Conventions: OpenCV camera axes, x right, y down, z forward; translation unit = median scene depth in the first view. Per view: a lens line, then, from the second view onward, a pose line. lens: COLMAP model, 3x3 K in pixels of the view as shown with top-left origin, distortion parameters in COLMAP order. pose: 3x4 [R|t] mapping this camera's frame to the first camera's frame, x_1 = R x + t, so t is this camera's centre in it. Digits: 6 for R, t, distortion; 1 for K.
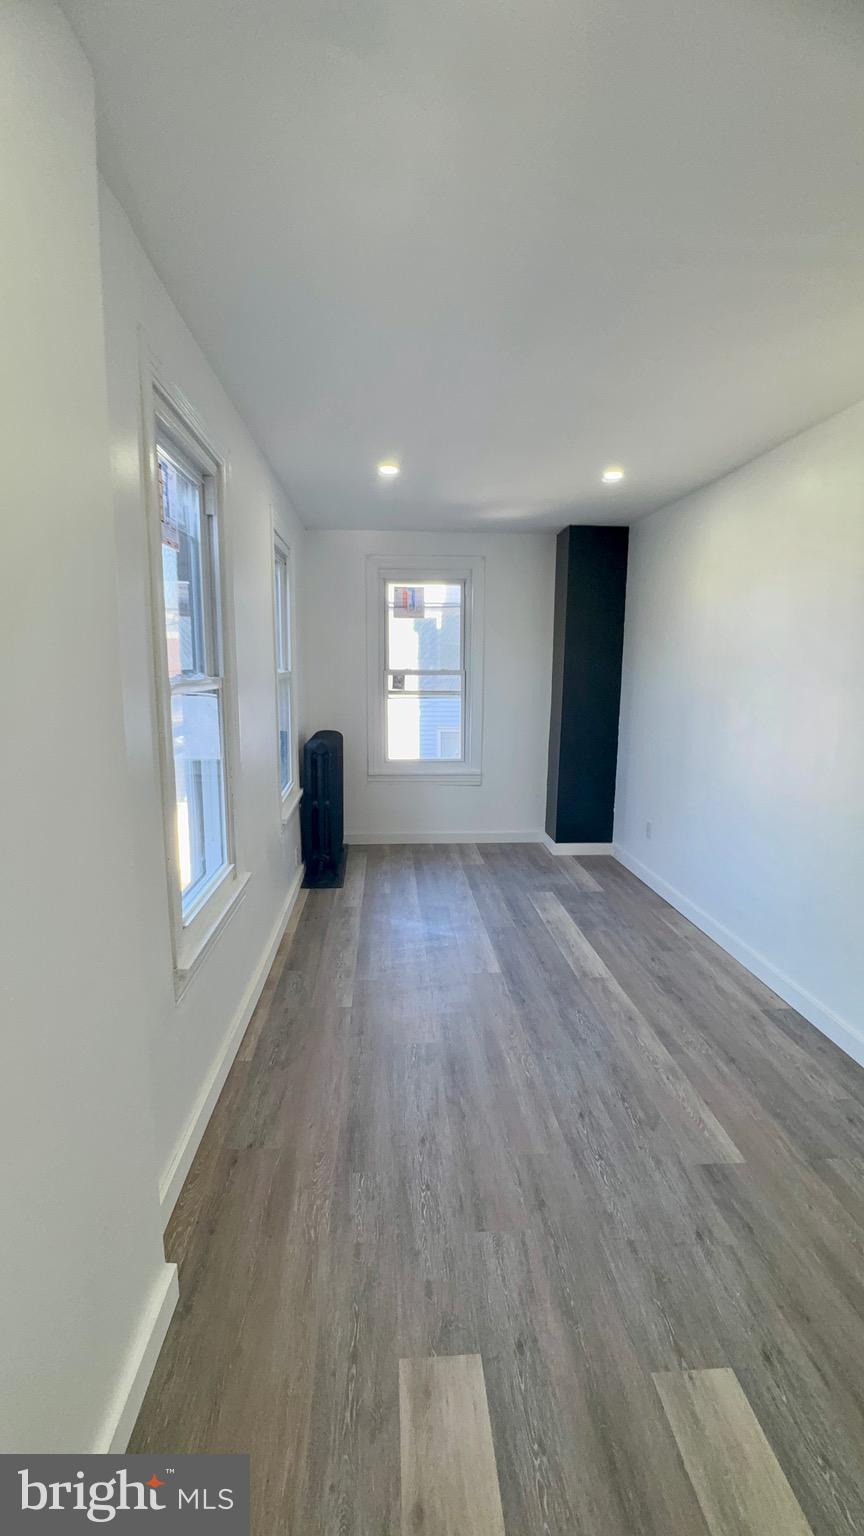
lens RADIAL K [[666.7, 0, 430.7], [0, 666.7, 766.8], [0, 0, 1]] dist [-0.002839, 0.000362]
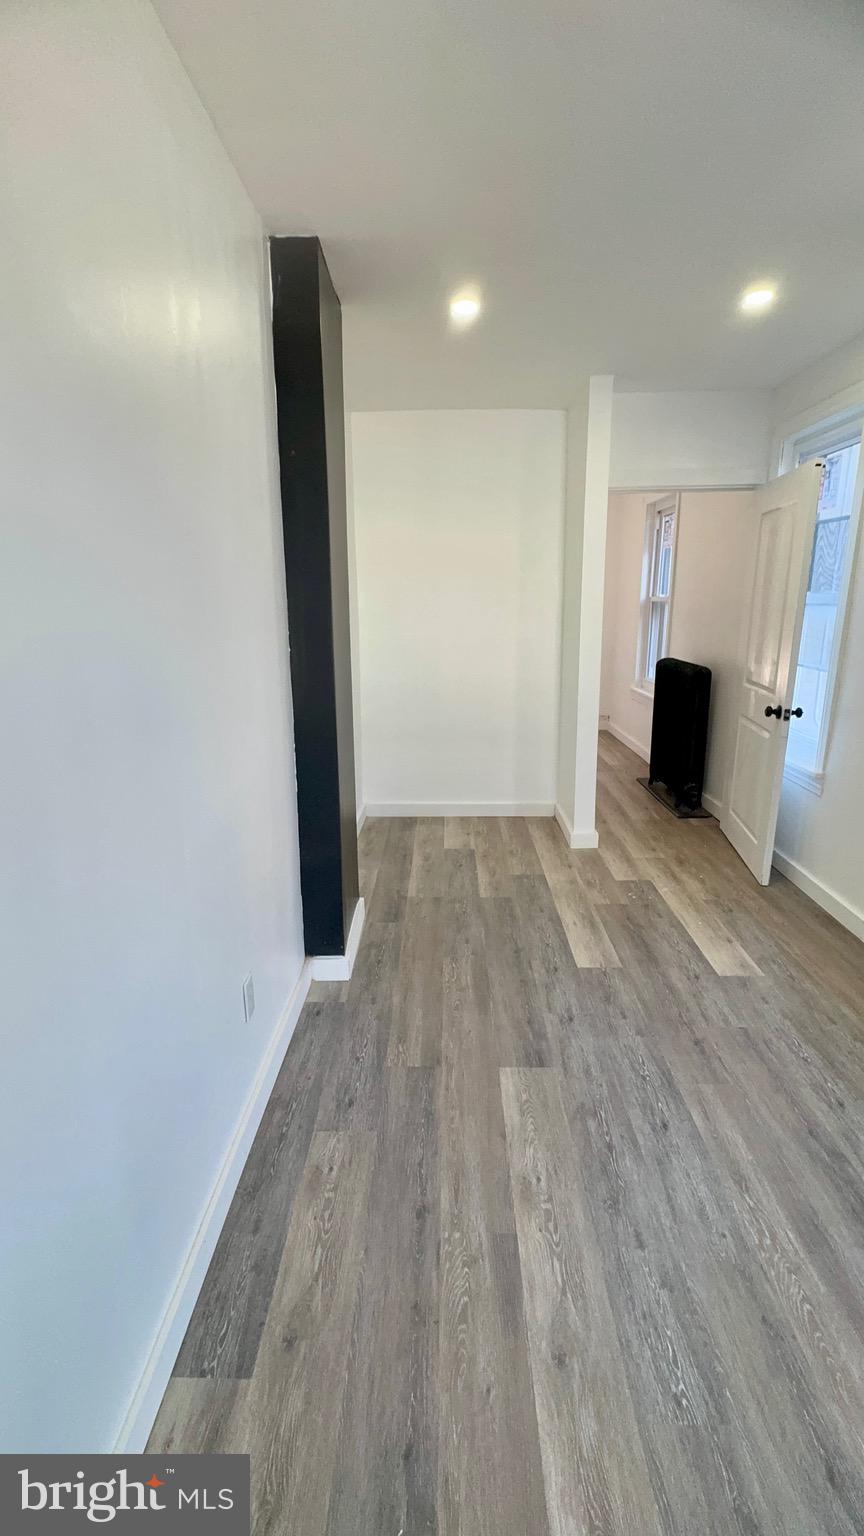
lens RADIAL K [[666.7, 0, 421.2], [0, 666.7, 758.4], [0, 0, 1]] dist [-0.002839, 0.000362]
pose [[-0.994771, -0.028071, 0.098201, 0.496958], [0.012243, 0.921782, 0.387516, -0.250577], [-0.101398, 0.386692, -0.916617, 1.743065]]
